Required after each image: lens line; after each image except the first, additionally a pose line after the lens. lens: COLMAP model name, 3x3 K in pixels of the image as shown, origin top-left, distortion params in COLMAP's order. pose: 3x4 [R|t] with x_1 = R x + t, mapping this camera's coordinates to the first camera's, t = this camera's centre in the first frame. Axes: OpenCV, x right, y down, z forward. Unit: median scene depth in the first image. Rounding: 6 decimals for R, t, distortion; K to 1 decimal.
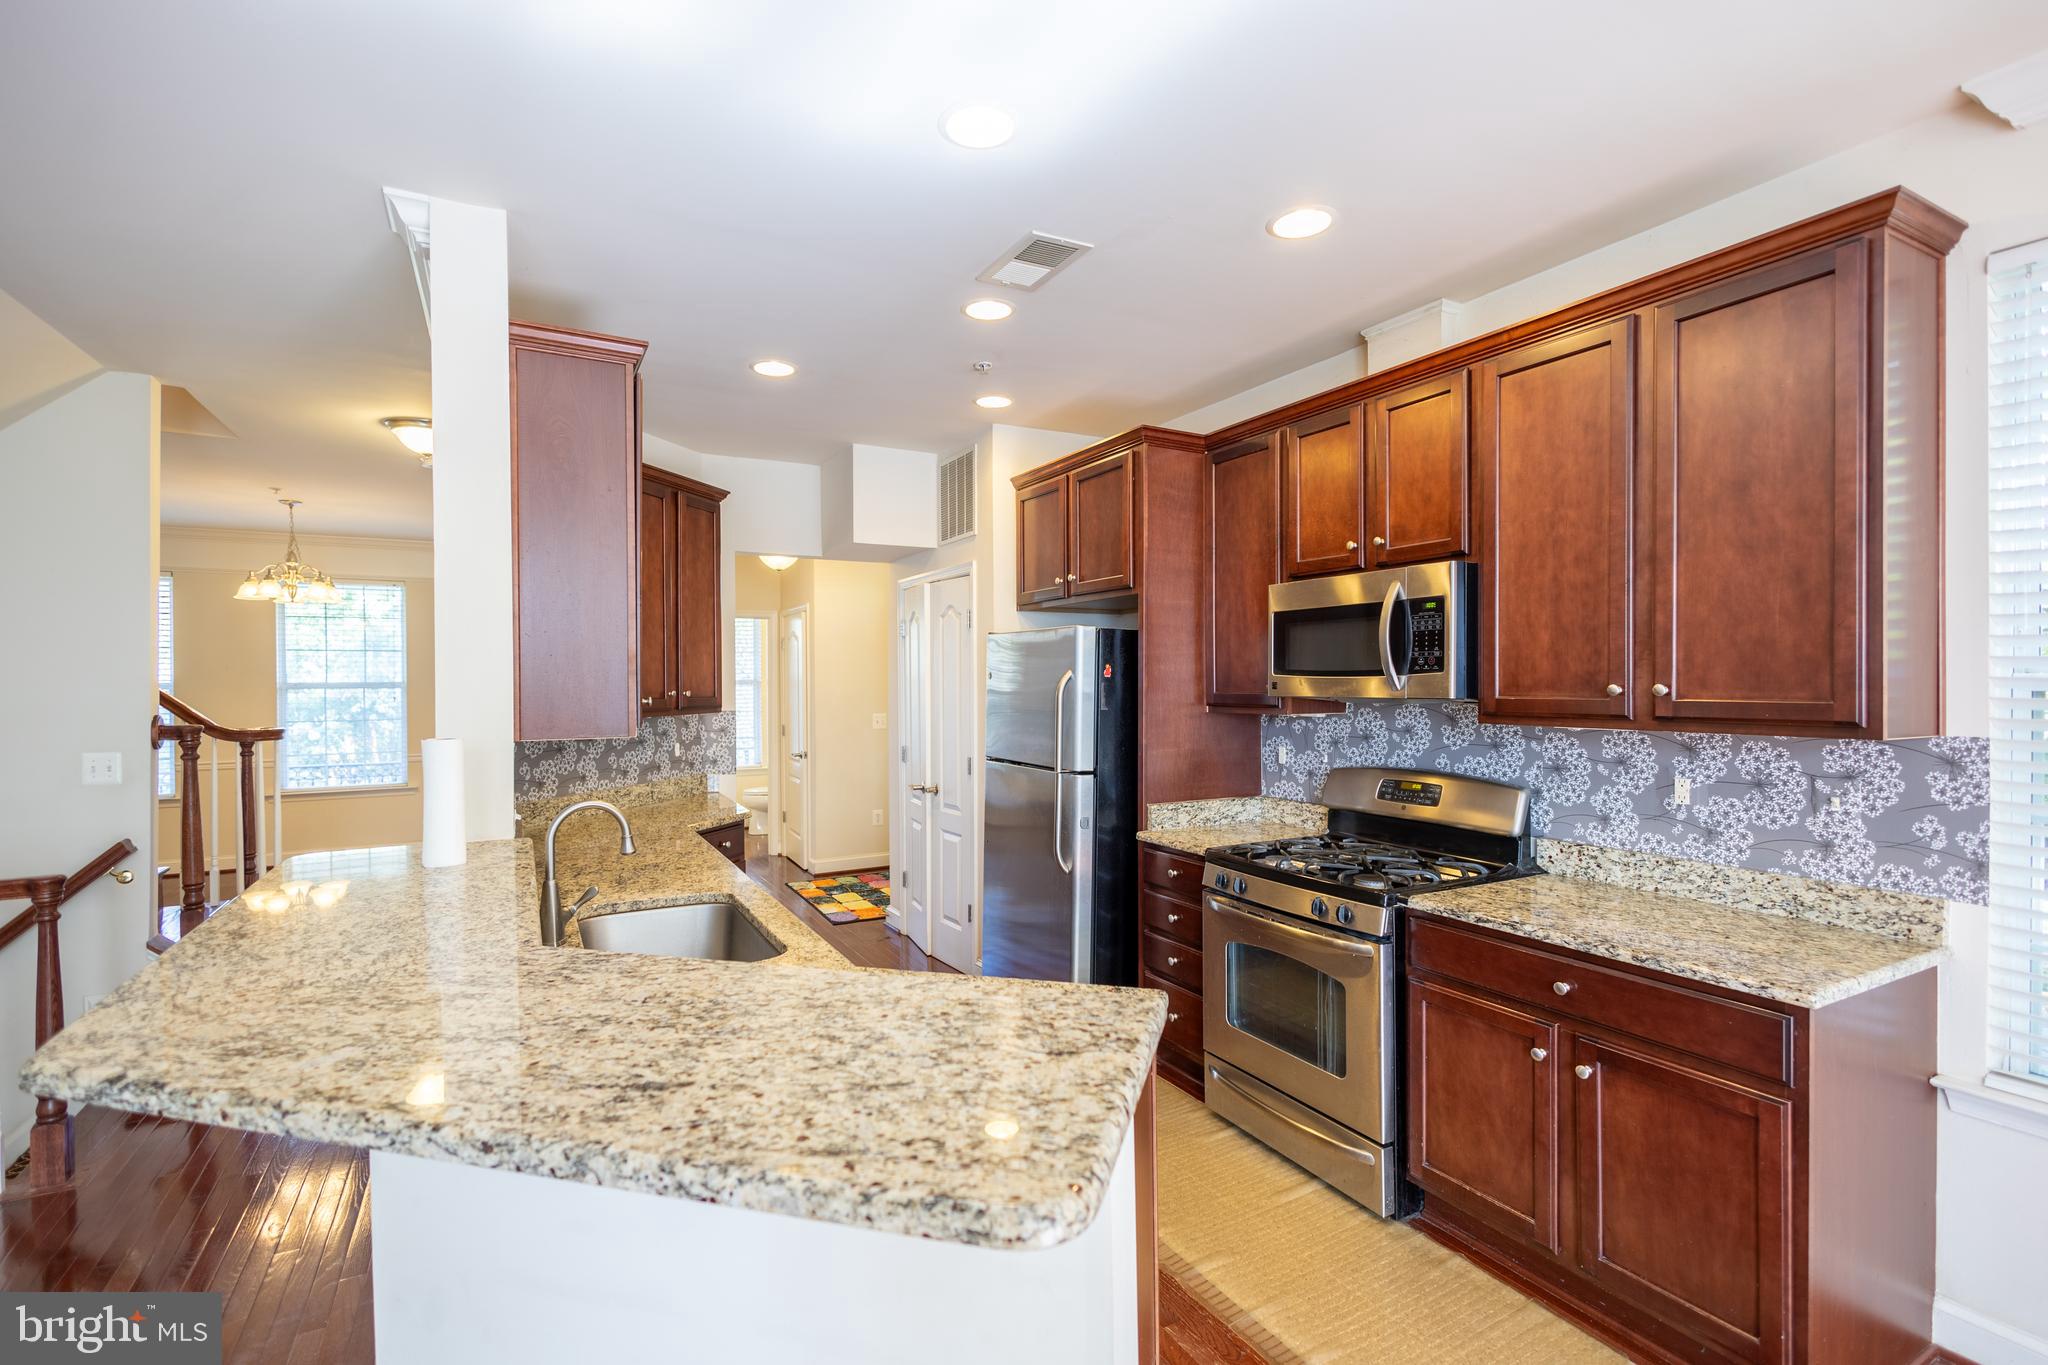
lens RADIAL K [[933.0, 0, 1019.7], [0, 933.0, 691.2], [0, 0, 1]] dist [0.011284, -0.005540]
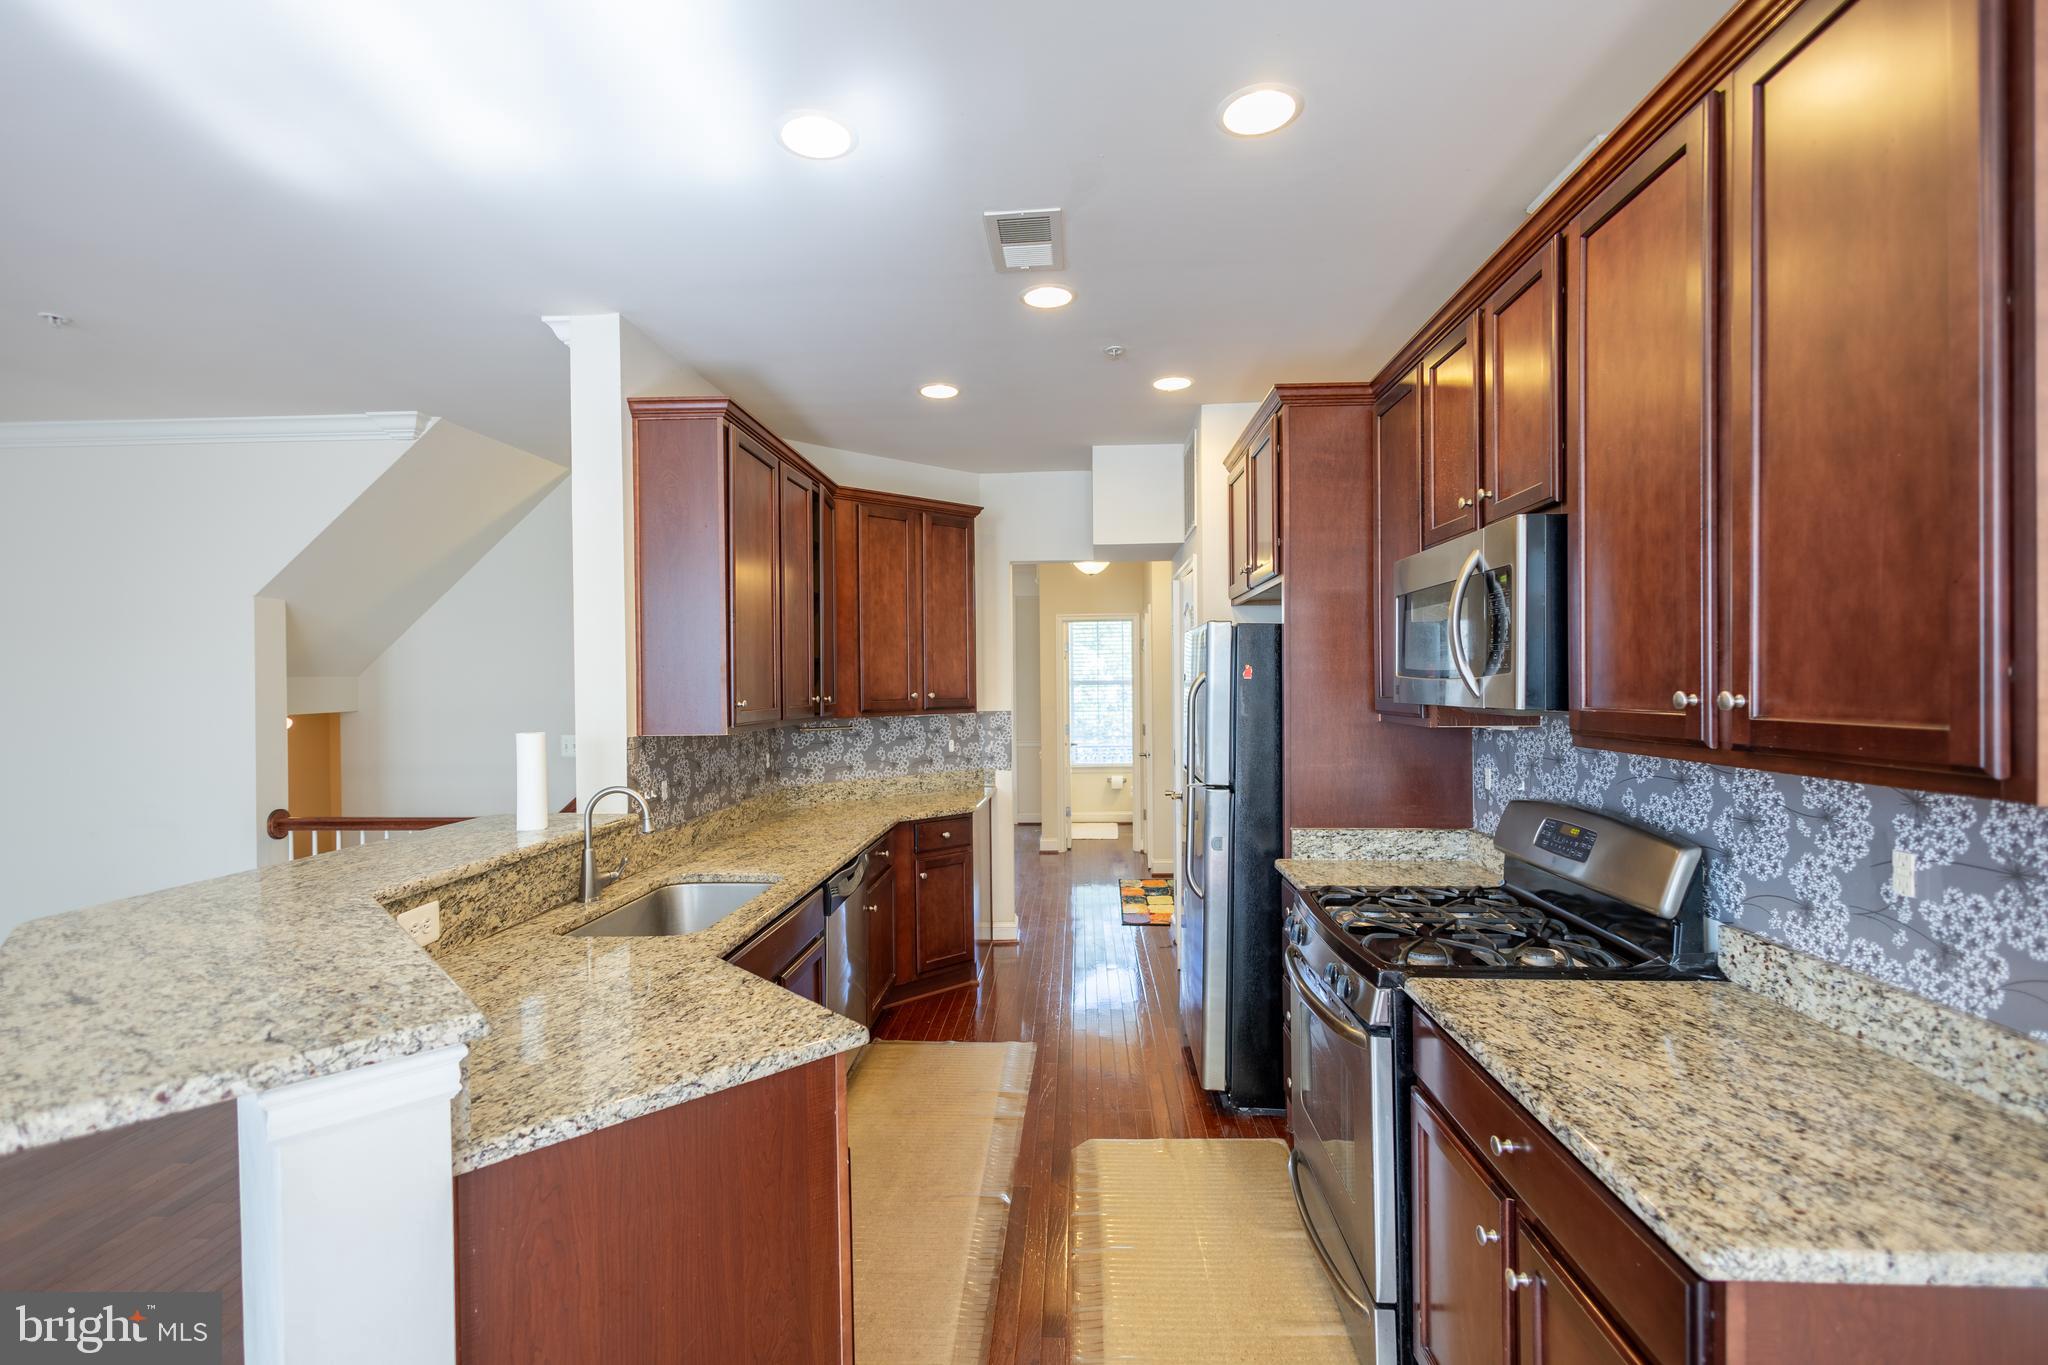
lens RADIAL K [[928.4, 0, 1022.3], [0, 928.4, 688.0], [0, 0, 1]] dist [0.009120, -0.006587]
pose [[0.849242, -0.000575, -0.528004, 0.556585], [-0.000135, 0.999999, -0.001307, -0.008077], [0.528004, 0.001182, 0.849241, 0.222835]]
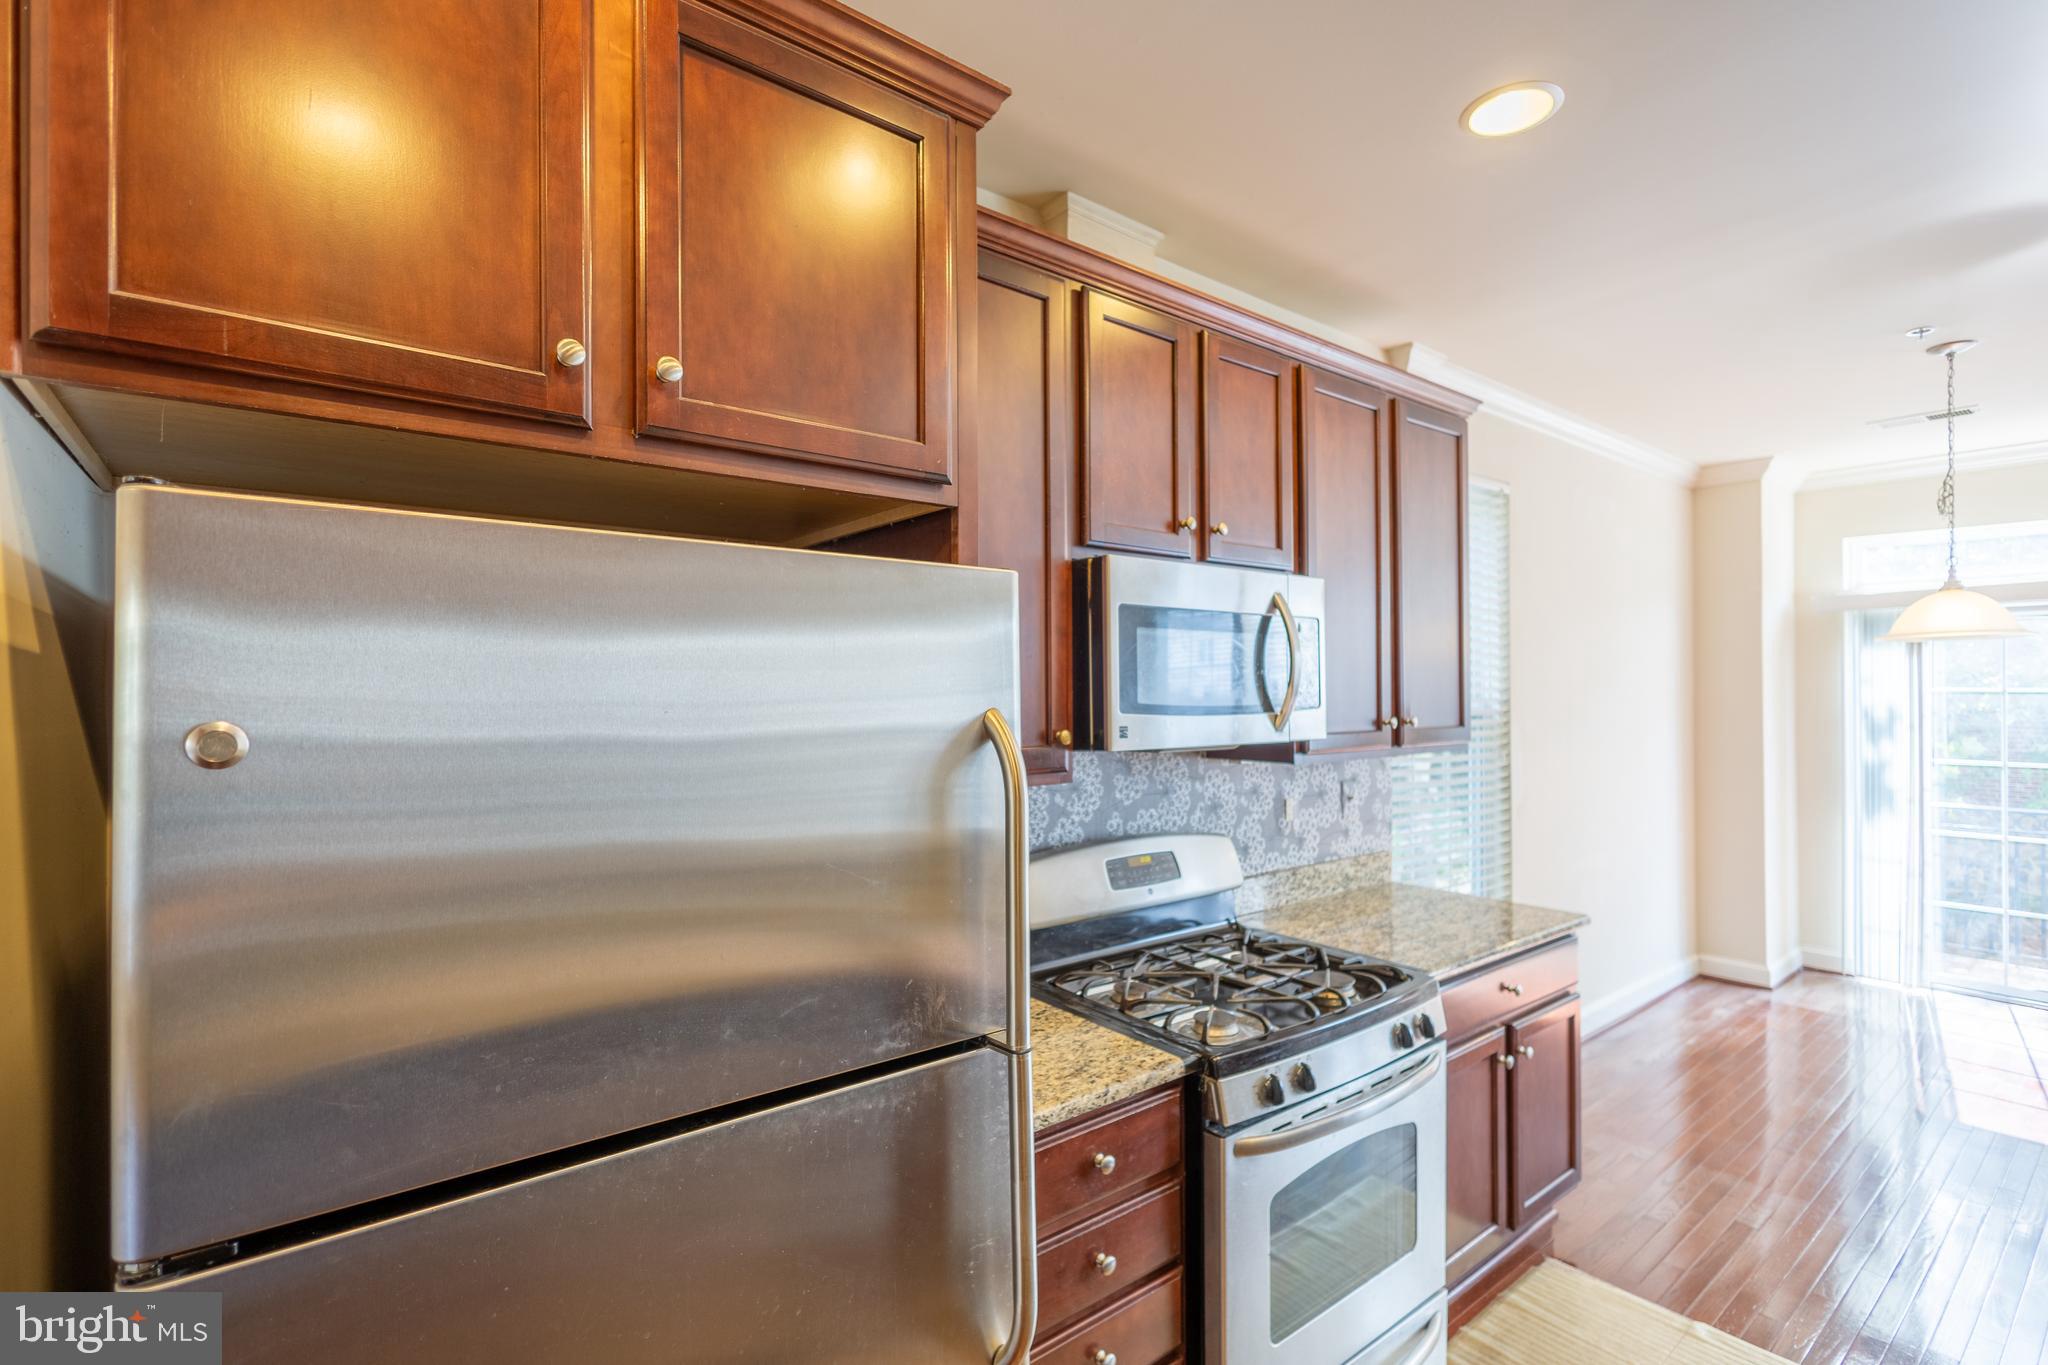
lens RADIAL K [[943.6, 0, 1020.2], [0, 943.6, 687.8], [0, 0, 1]] dist [0.009445, -0.001341]
pose [[-0.173822, 0.007102, 0.984751, -0.377472], [0.012873, 0.999905, -0.004939, -0.040896], [-0.984693, 0.011818, -0.173897, 1.547546]]
